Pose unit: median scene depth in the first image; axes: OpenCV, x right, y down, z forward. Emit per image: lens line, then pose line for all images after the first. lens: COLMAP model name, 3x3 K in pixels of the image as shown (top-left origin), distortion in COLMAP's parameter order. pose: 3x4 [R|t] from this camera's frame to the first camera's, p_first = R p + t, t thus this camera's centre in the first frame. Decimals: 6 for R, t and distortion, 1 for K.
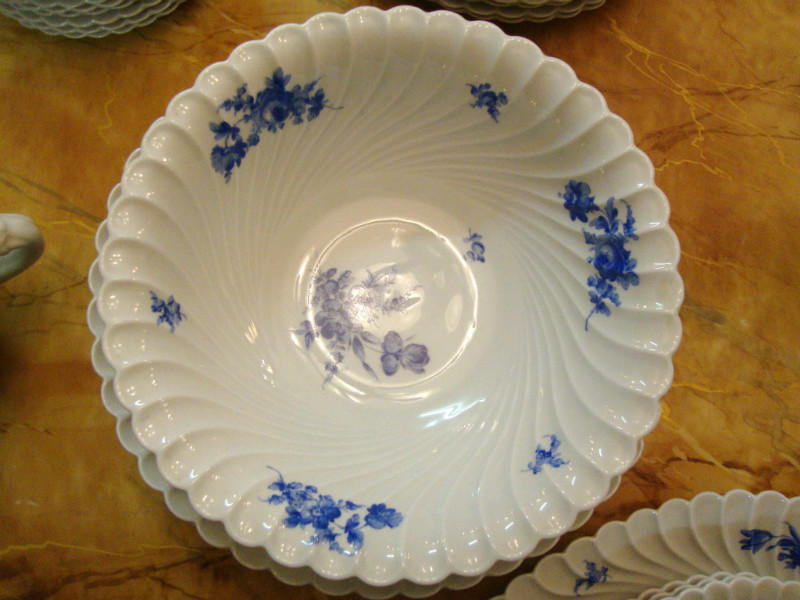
lens RADIAL K [[716.2, 0, 400.0], [0, 716.2, 300.0], [0, 0, 1]] dist [-0.187332, 0.169582]
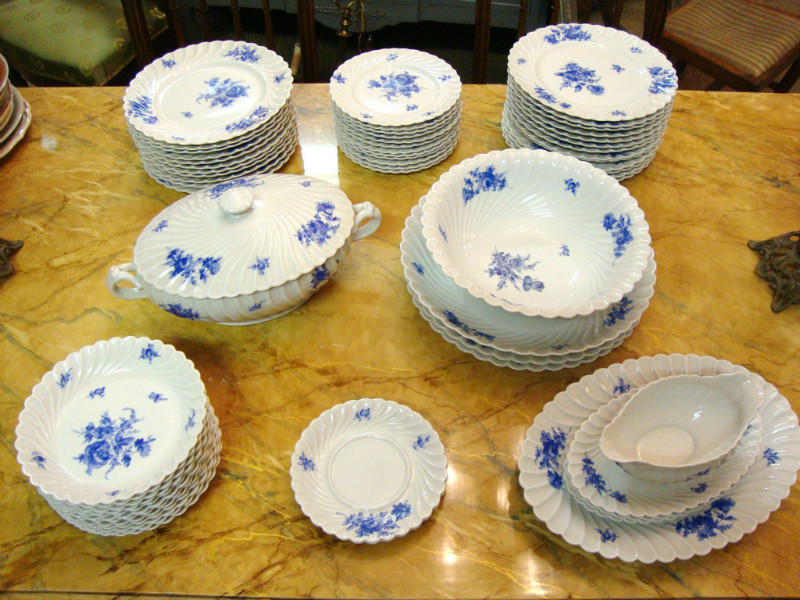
lens RADIAL K [[716.2, 0, 400.0], [0, 716.2, 300.0], [0, 0, 1]] dist [-0.187332, 0.169582]
pose [[0.991428, 0.082778, -0.101091, -0.178472], [-0.121140, 0.872253, -0.473815, 1.229435], [0.048955, 0.481999, 0.874803, -0.947539]]
